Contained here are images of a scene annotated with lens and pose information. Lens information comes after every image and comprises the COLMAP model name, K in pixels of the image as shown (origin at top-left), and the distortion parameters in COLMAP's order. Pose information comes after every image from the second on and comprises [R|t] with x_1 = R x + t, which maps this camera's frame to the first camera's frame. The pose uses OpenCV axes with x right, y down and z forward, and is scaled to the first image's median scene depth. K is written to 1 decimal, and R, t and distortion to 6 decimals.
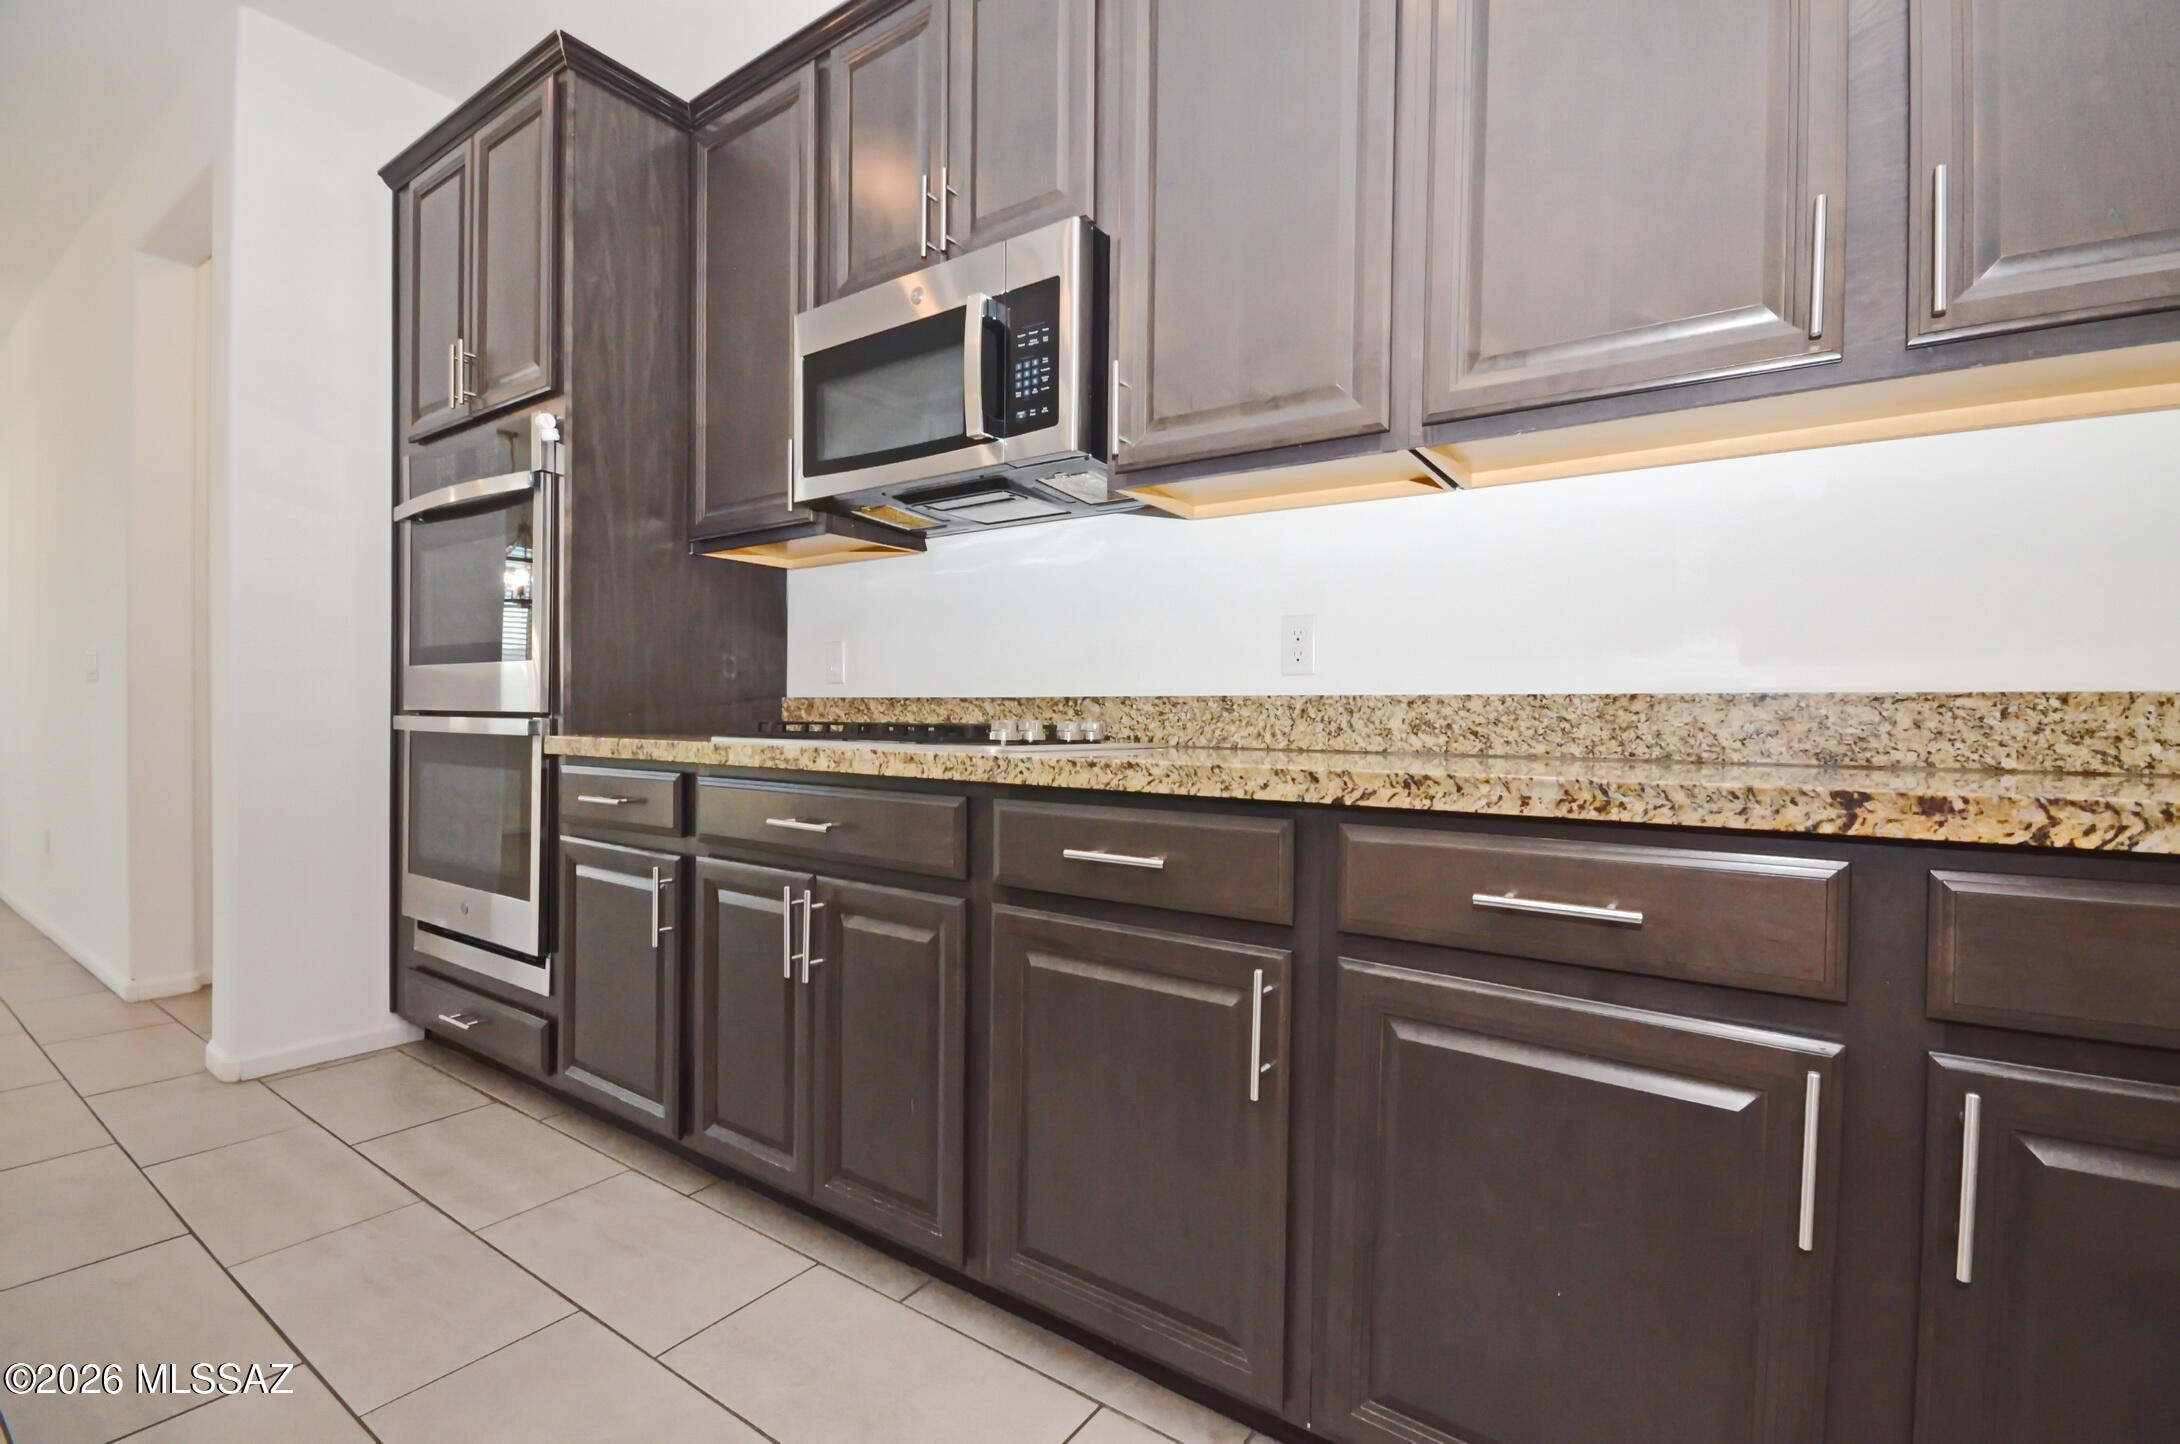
lens RADIAL K [[951.6, 0, 1127.1], [0, 951.6, 740.6], [0, 0, 1]] dist [-0.000739, -0.000504]
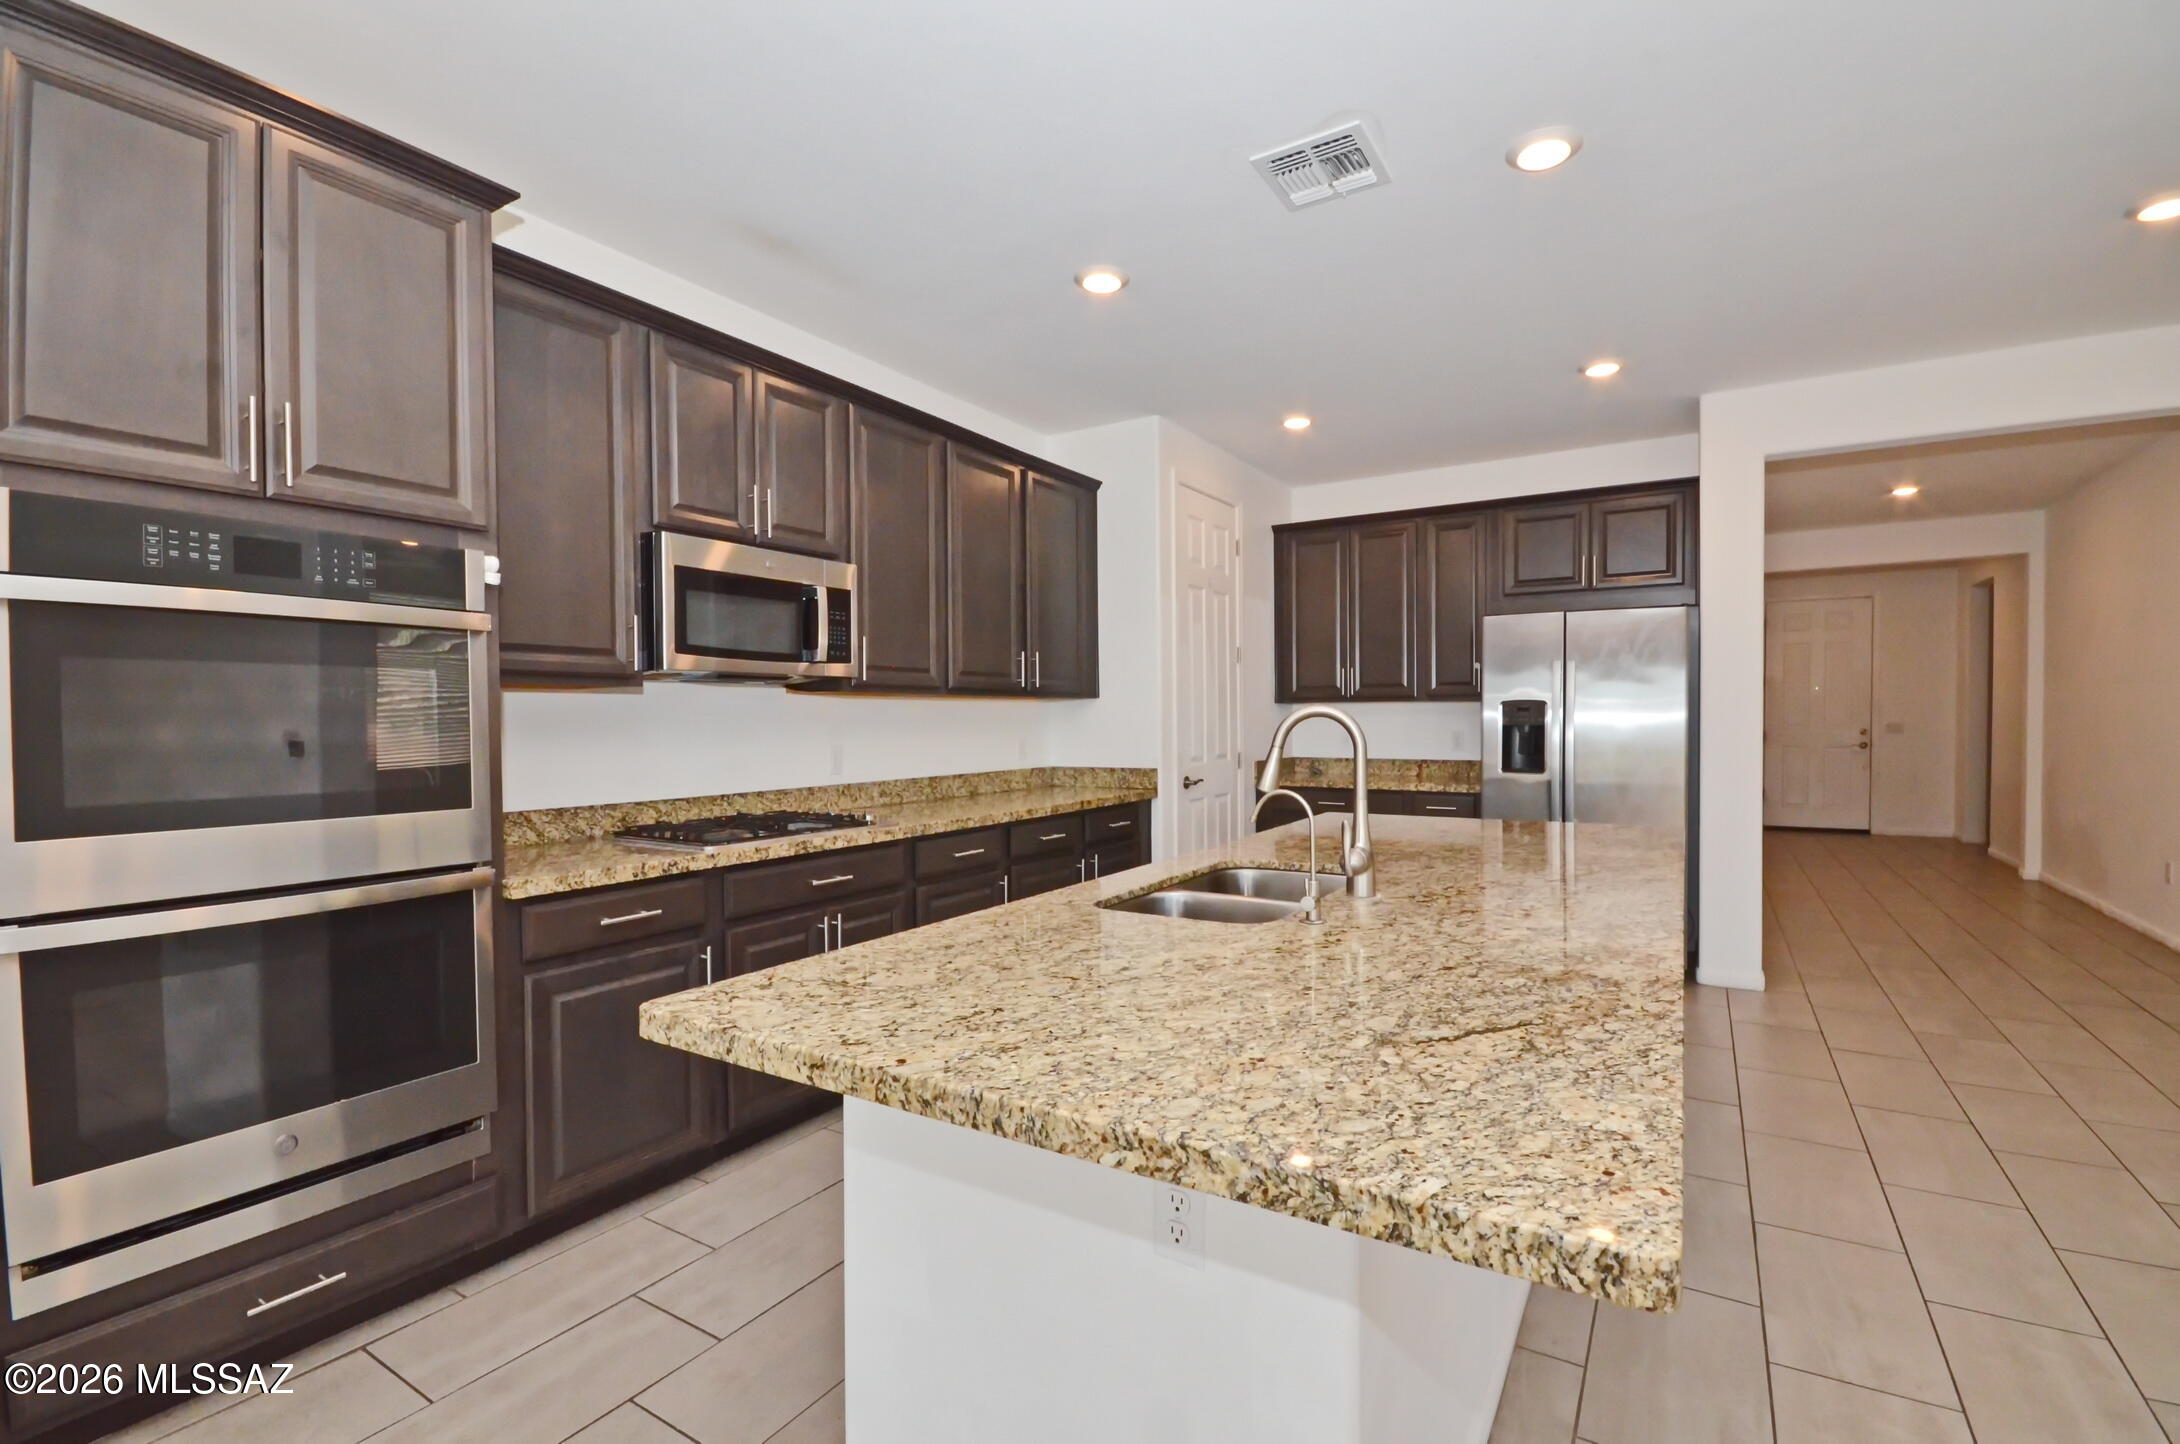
lens RADIAL K [[951.6, 0, 1127.1], [0, 951.6, 740.6], [0, 0, 1]] dist [-0.000739, -0.000504]
pose [[-0.055468, -0.035990, 0.997812, -1.793441], [0.028441, 0.998888, 0.037610, -0.188594], [-0.998055, 0.030465, -0.054383, 0.439737]]
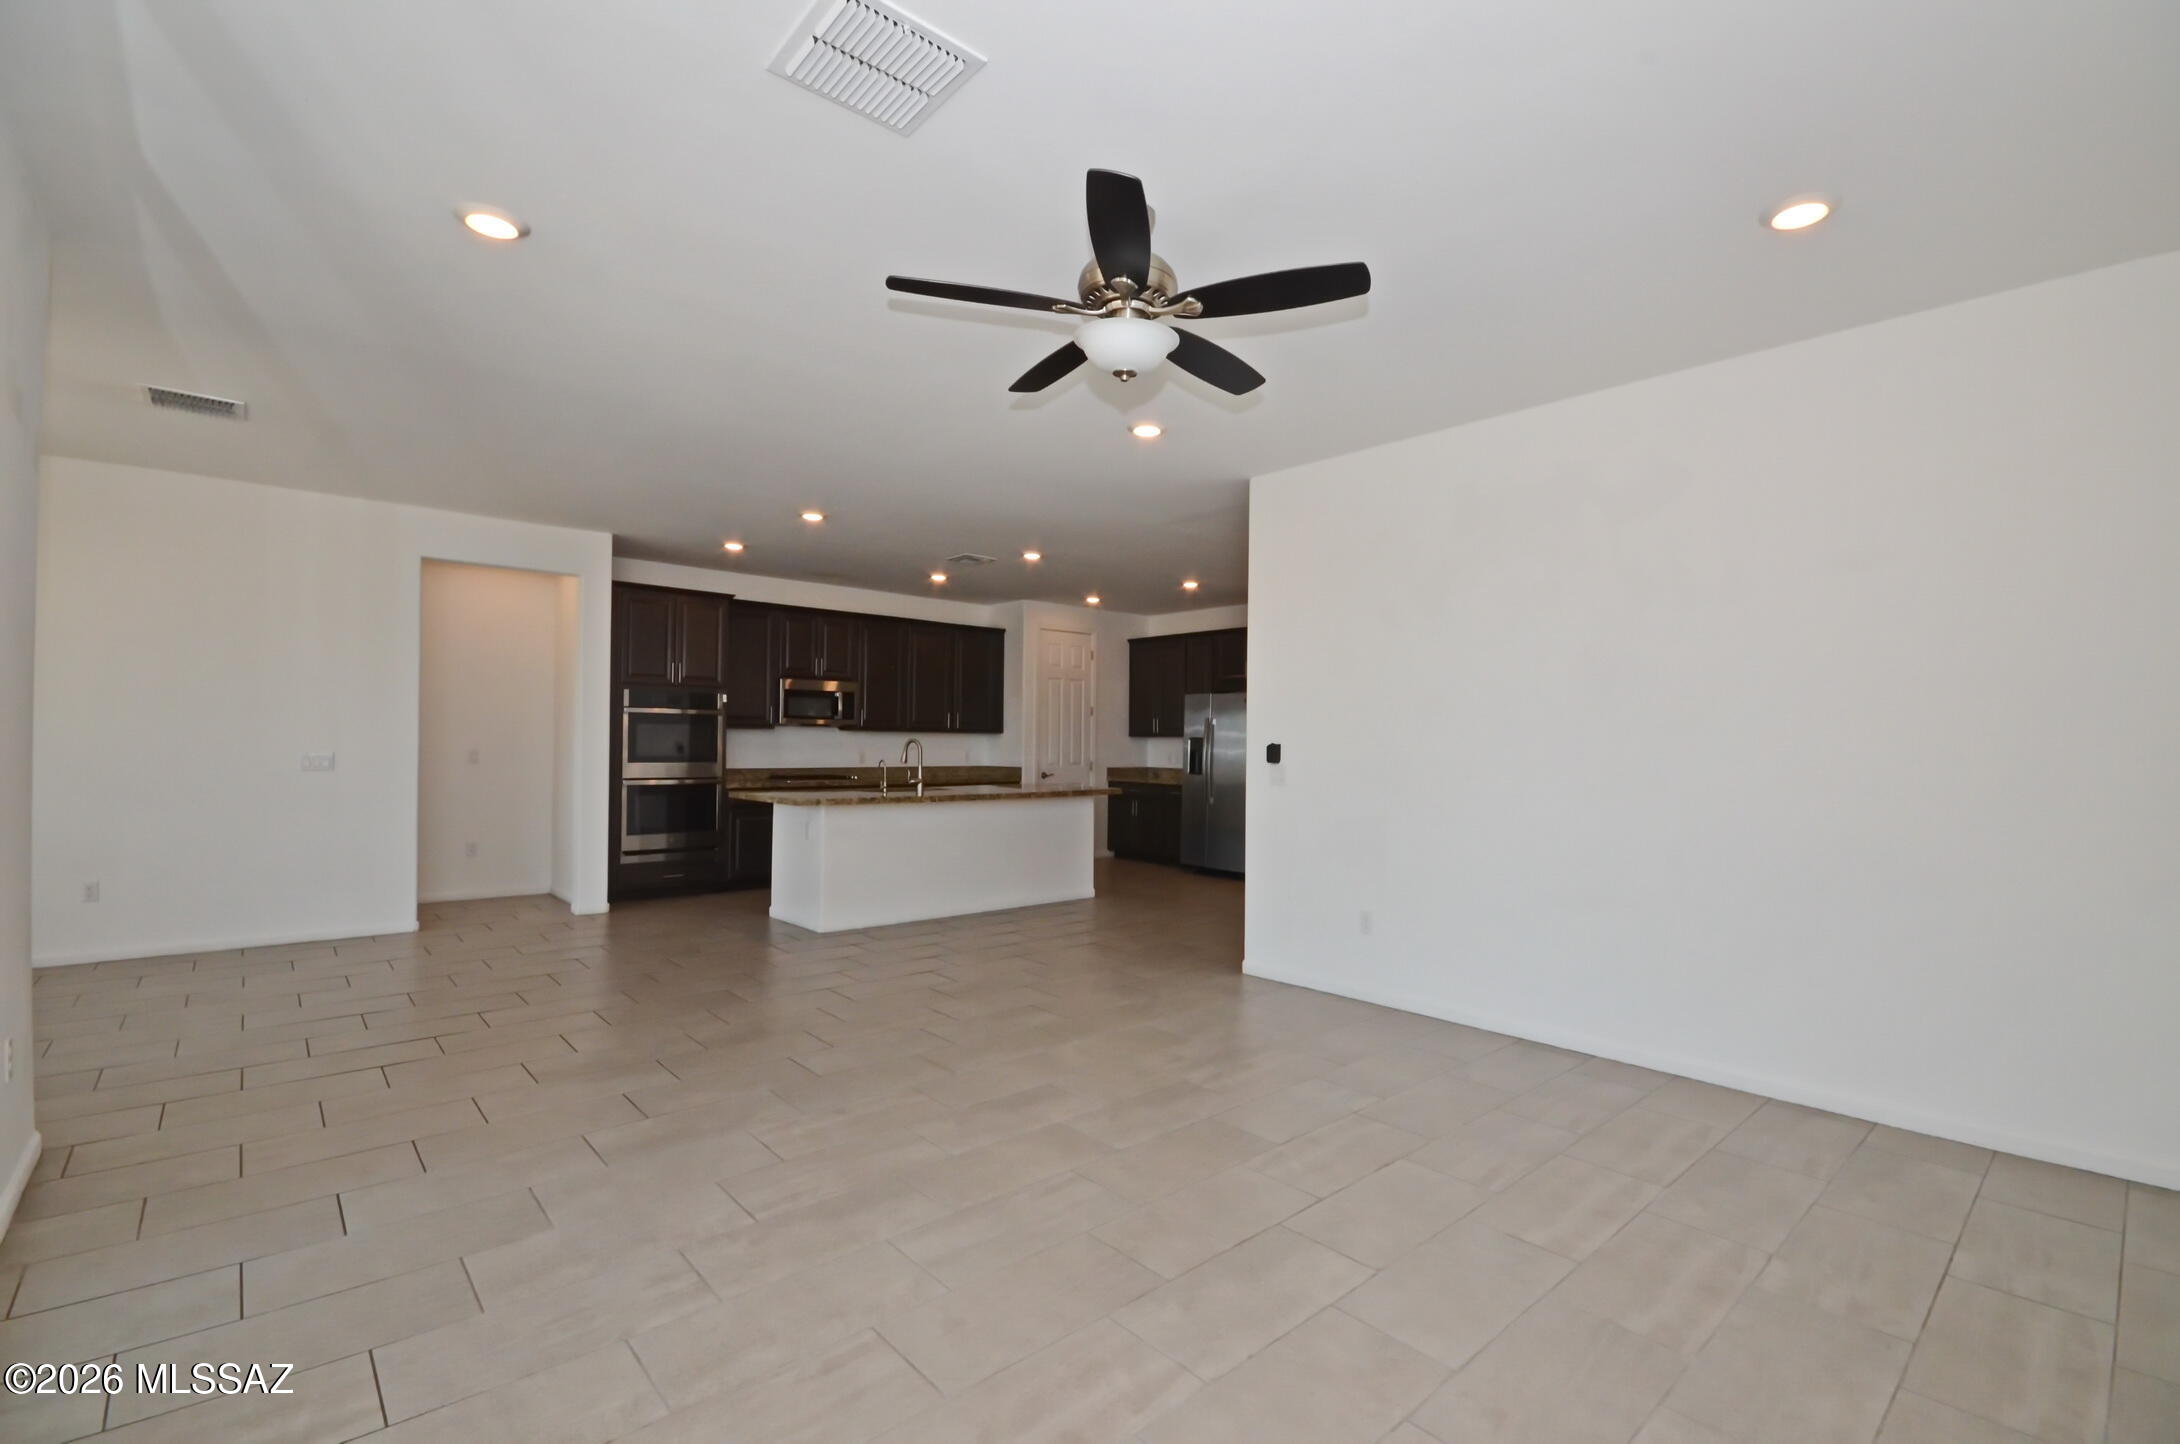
lens RADIAL K [[951.6, 0, 1127.1], [0, 951.6, 740.6], [0, 0, 1]] dist [-0.000739, -0.000504]
pose [[0.241761, -0.008952, 0.970294, -4.134334], [0.011900, 0.999910, 0.006261, -0.191658], [-0.970263, 0.010033, 0.241846, -1.515674]]
